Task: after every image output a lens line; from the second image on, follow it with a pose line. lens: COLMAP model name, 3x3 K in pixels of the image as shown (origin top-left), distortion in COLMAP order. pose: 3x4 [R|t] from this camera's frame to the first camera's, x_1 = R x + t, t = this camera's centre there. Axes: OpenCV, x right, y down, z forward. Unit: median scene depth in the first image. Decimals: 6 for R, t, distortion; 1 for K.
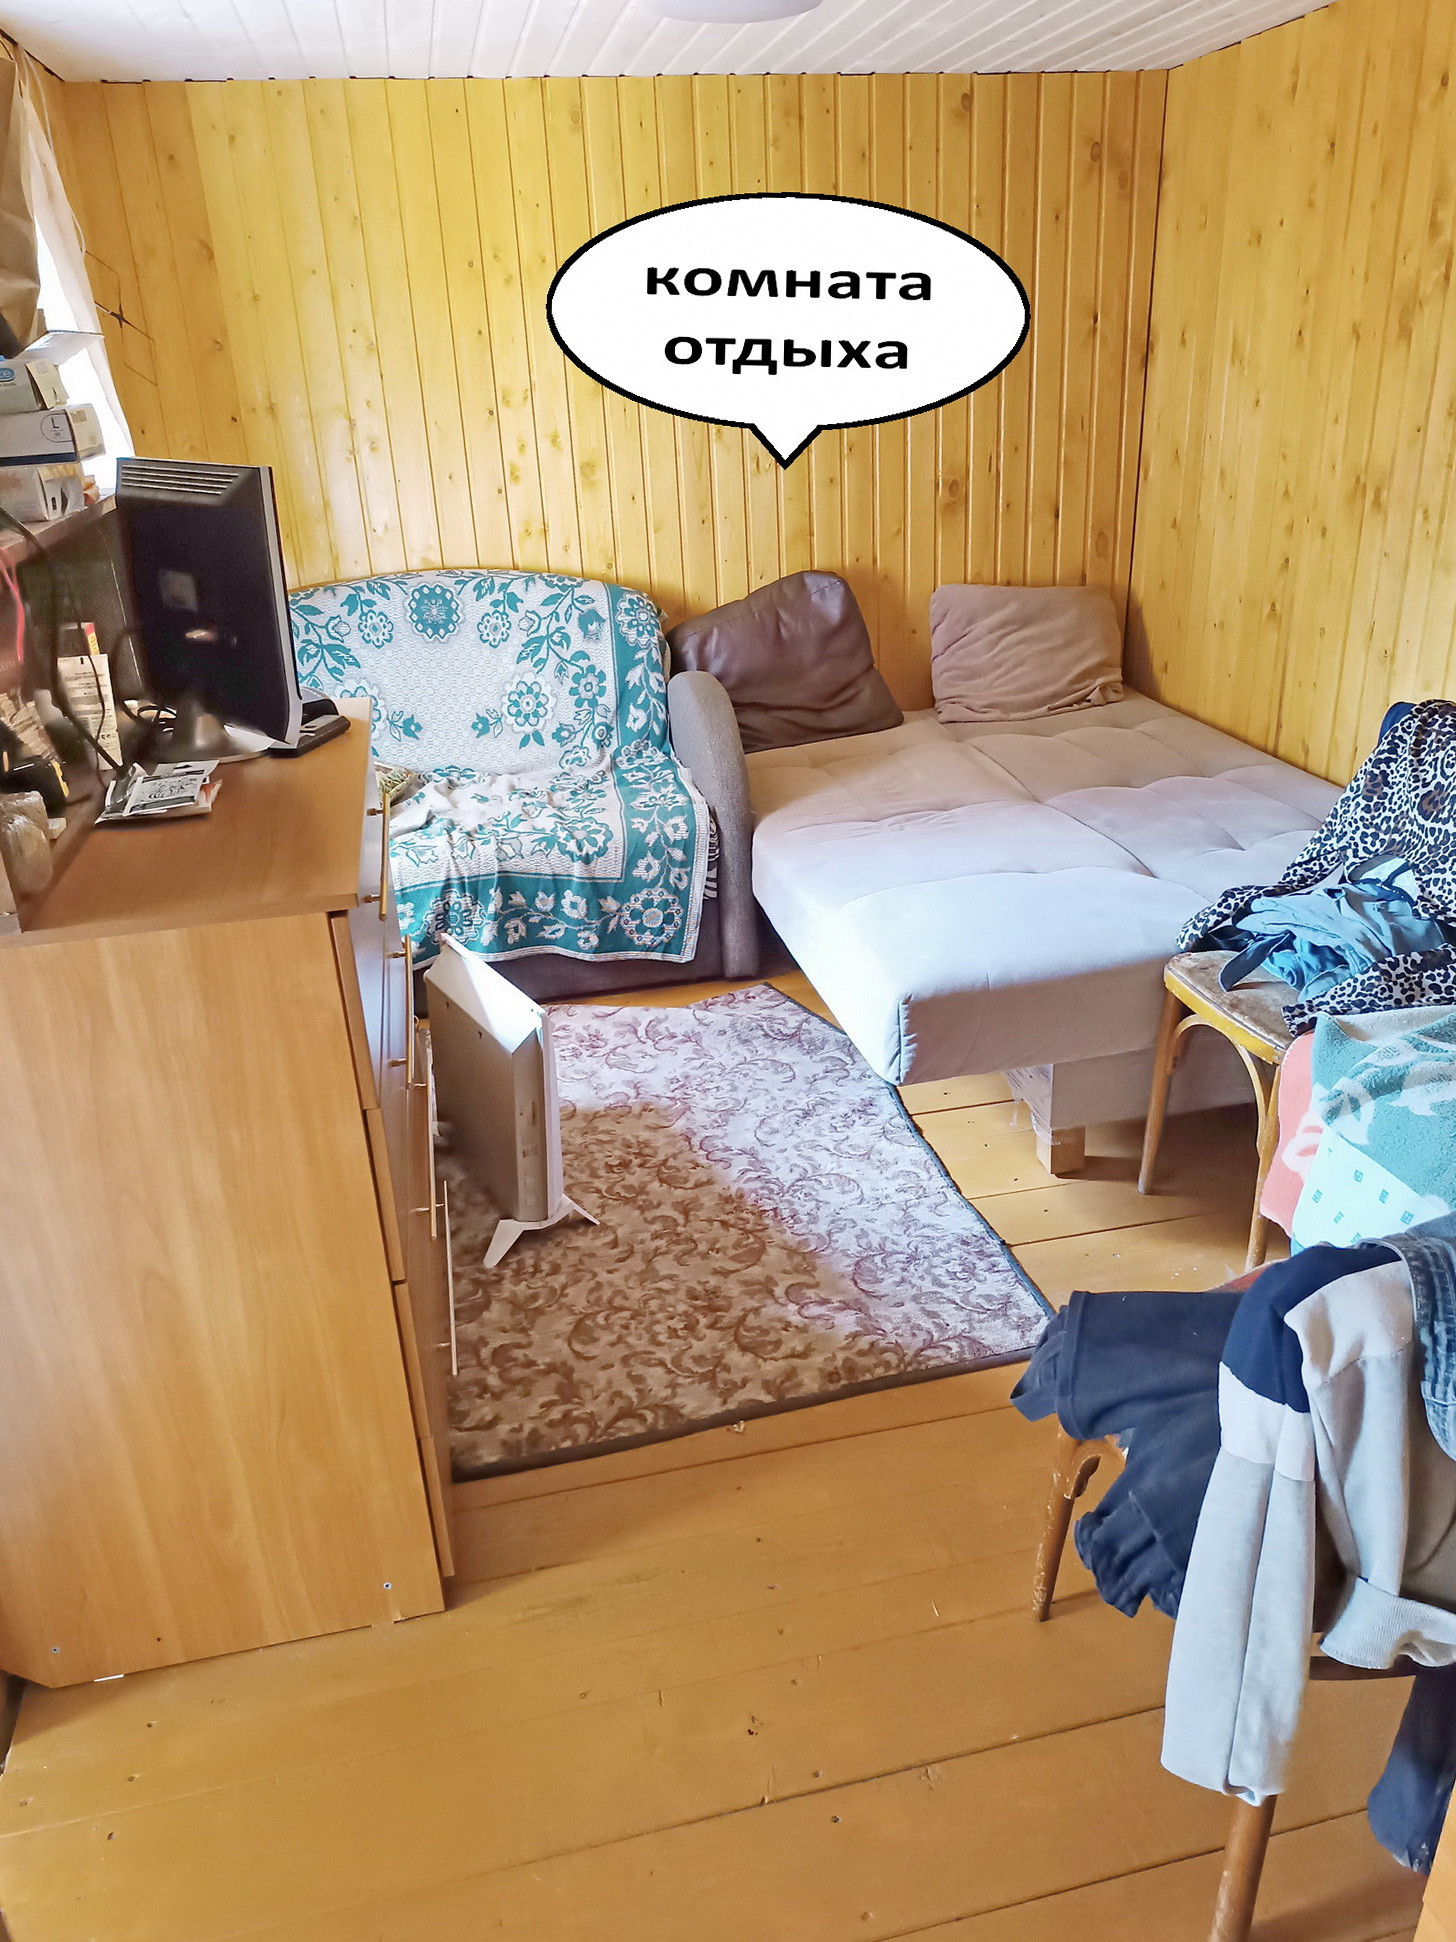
lens RADIAL K [[1416.8, 0, 724.3], [0, 1416.8, 971.9], [0, 0, 1]] dist [0.001340, -0.001053]
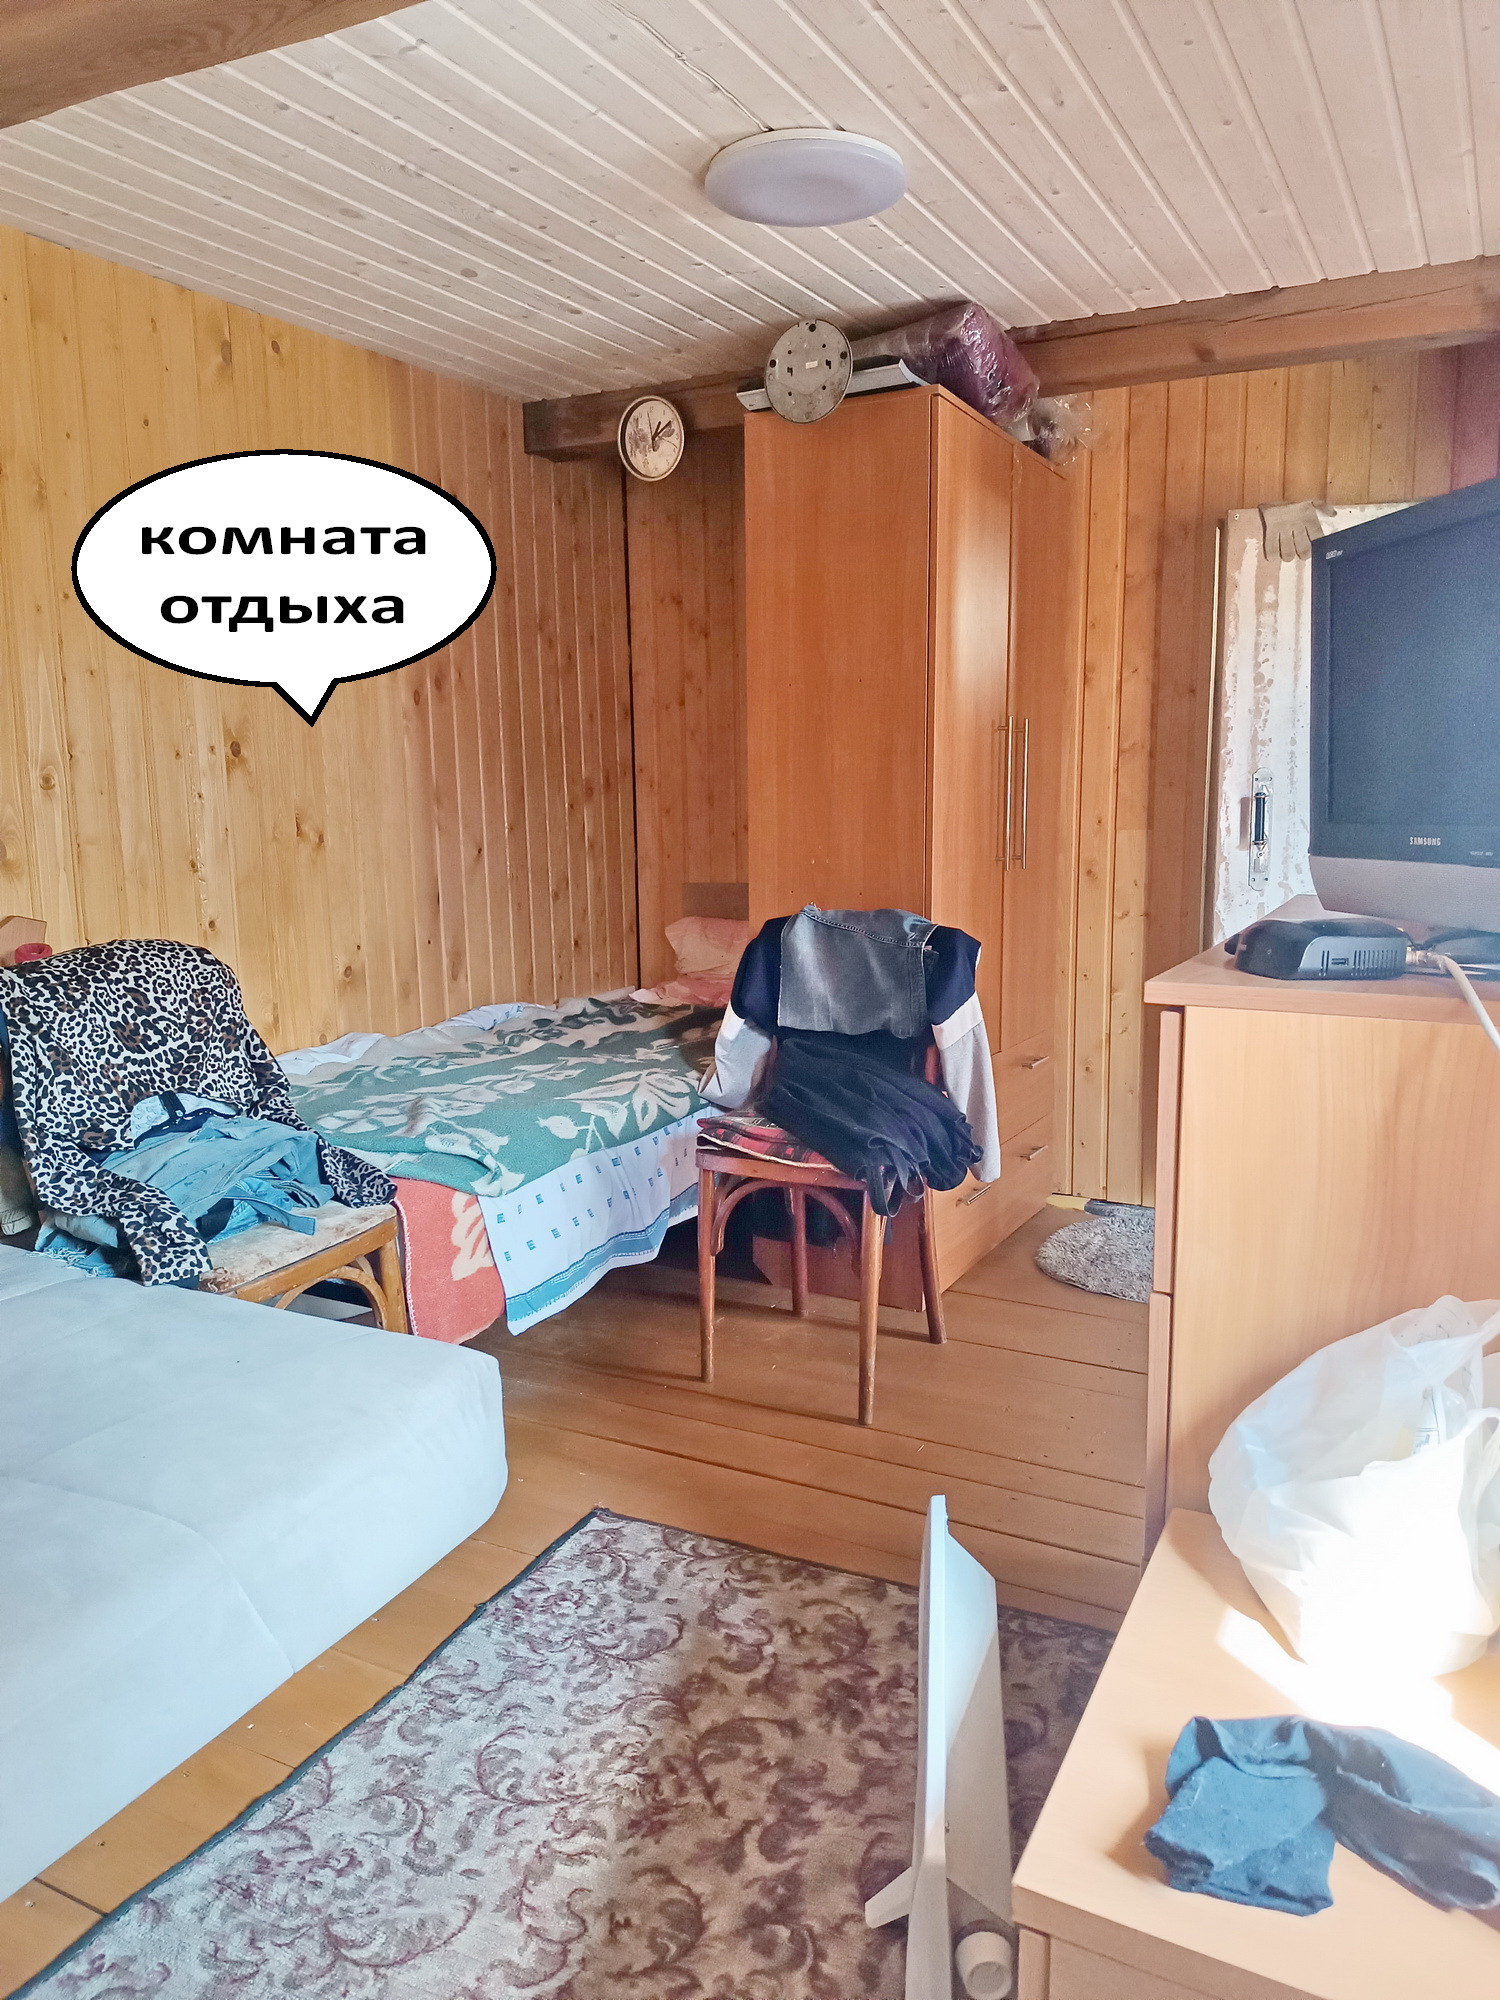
lens RADIAL K [[1459.1, 0, 743.0], [0, 1459.1, 1003.5], [0, 0, 1]] dist [0.001340, -0.001053]
pose [[-0.777244, -0.037150, 0.628102, -0.440897], [0.298784, 0.856732, 0.420402, -0.420627], [-0.553733, 0.514421, -0.654790, 1.362182]]
